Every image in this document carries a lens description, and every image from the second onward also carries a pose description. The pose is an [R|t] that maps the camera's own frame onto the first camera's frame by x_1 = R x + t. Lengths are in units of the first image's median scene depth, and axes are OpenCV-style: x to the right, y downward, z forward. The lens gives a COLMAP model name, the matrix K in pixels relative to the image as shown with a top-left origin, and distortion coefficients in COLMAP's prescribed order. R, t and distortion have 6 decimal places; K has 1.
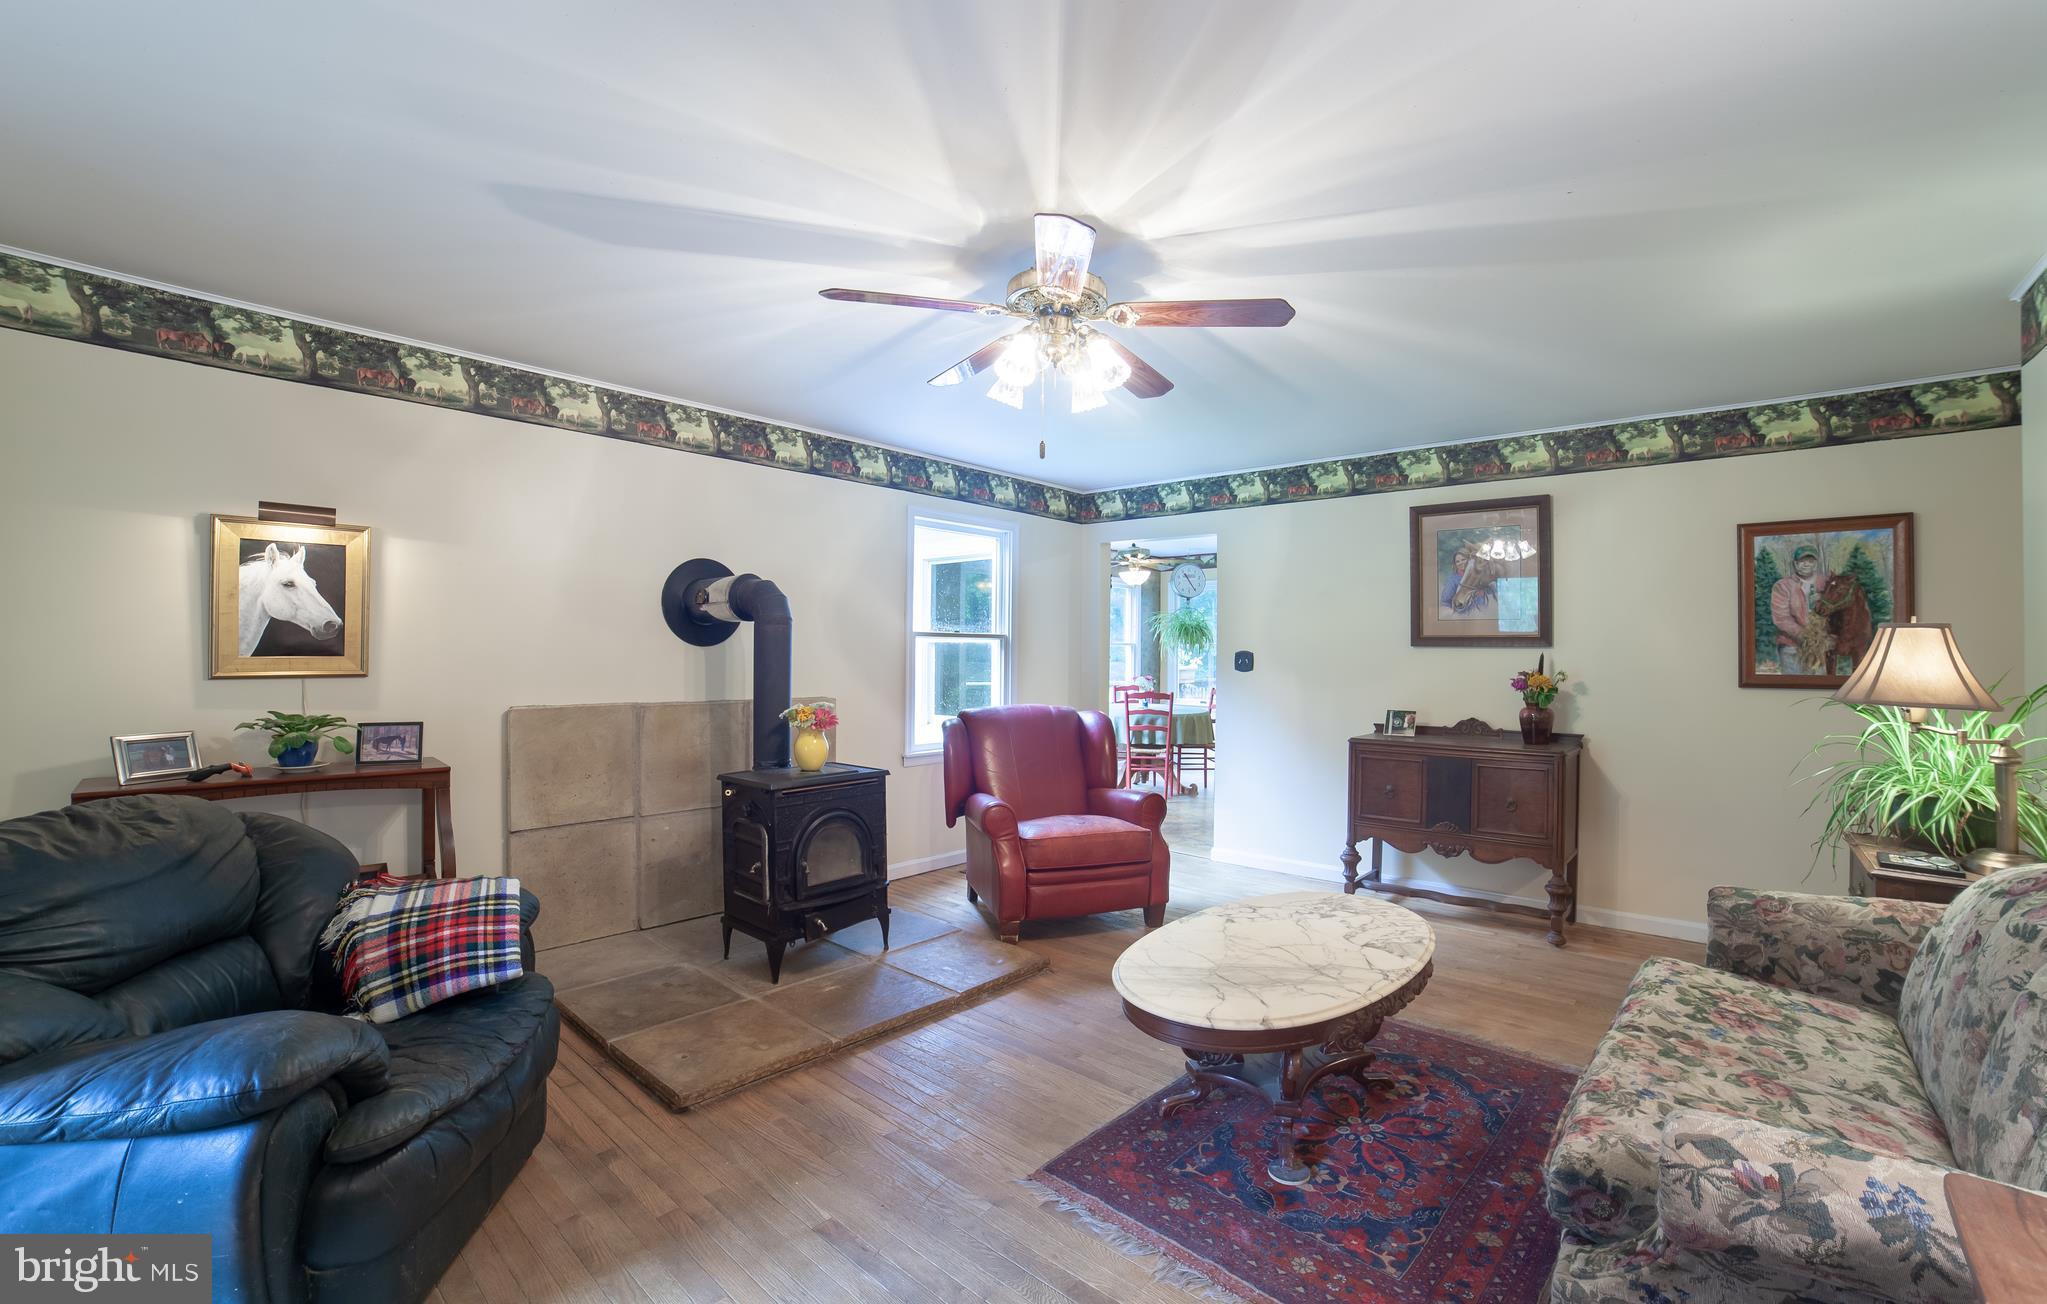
lens RADIAL K [[862.2, 0, 1020.4], [0, 862.2, 613.4], [0, 0, 1]] dist [-0.067598, 0.060505]
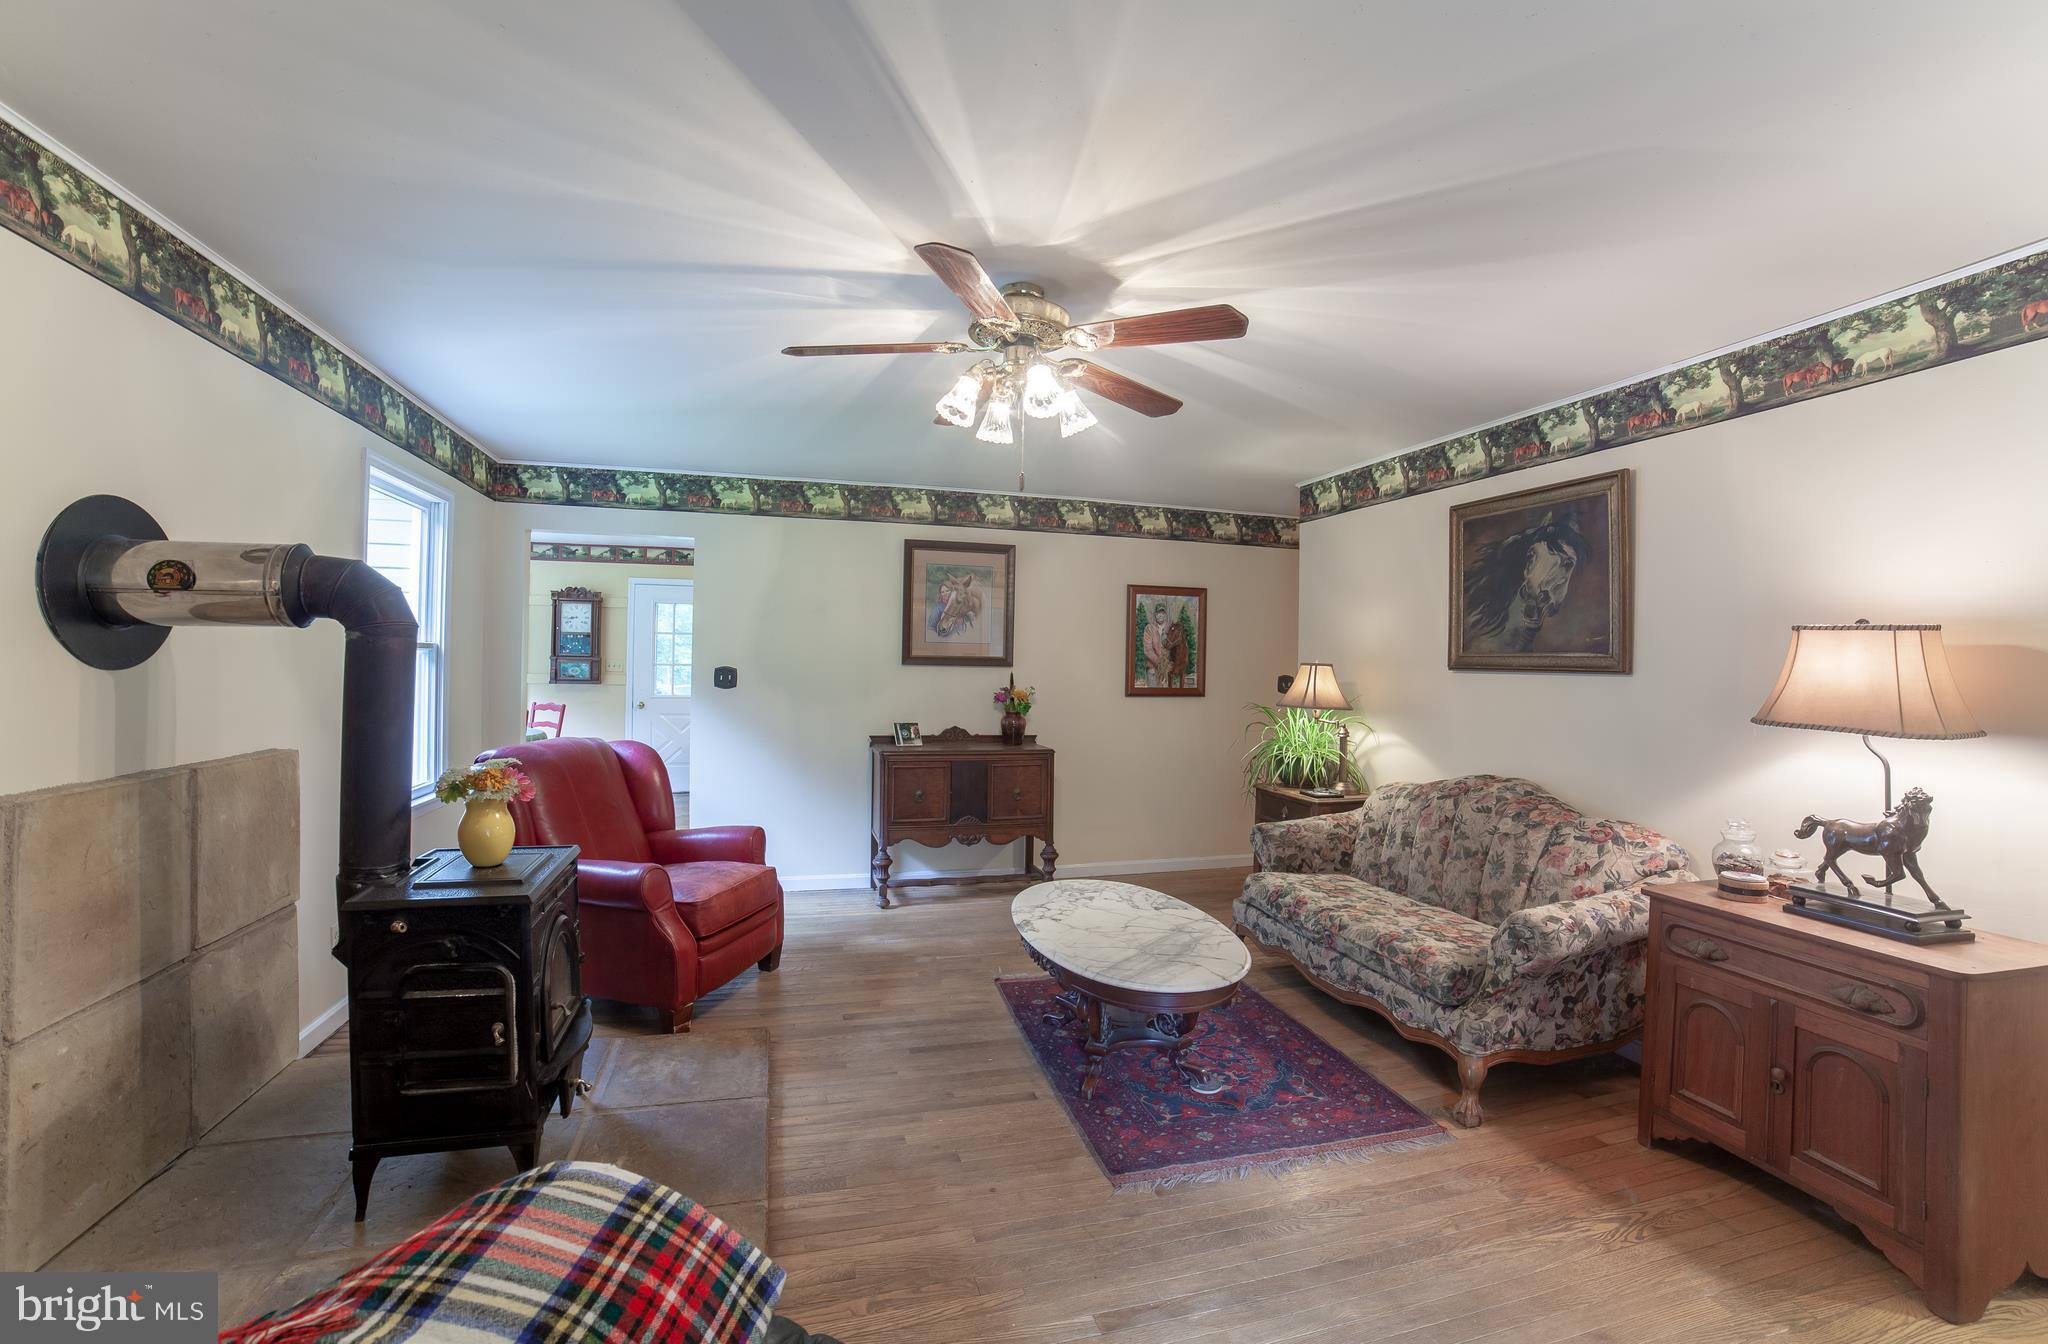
lens RADIAL K [[909.5, 0, 1017.6], [0, 909.5, 650.2], [0, 0, 1]] dist [0.010402, 0.000337]
pose [[0.578890, 0.011061, 0.815330, -0.541136], [-0.045812, 0.998770, 0.018977, -0.013222], [-0.814118, -0.048337, 0.578685, 0.245298]]
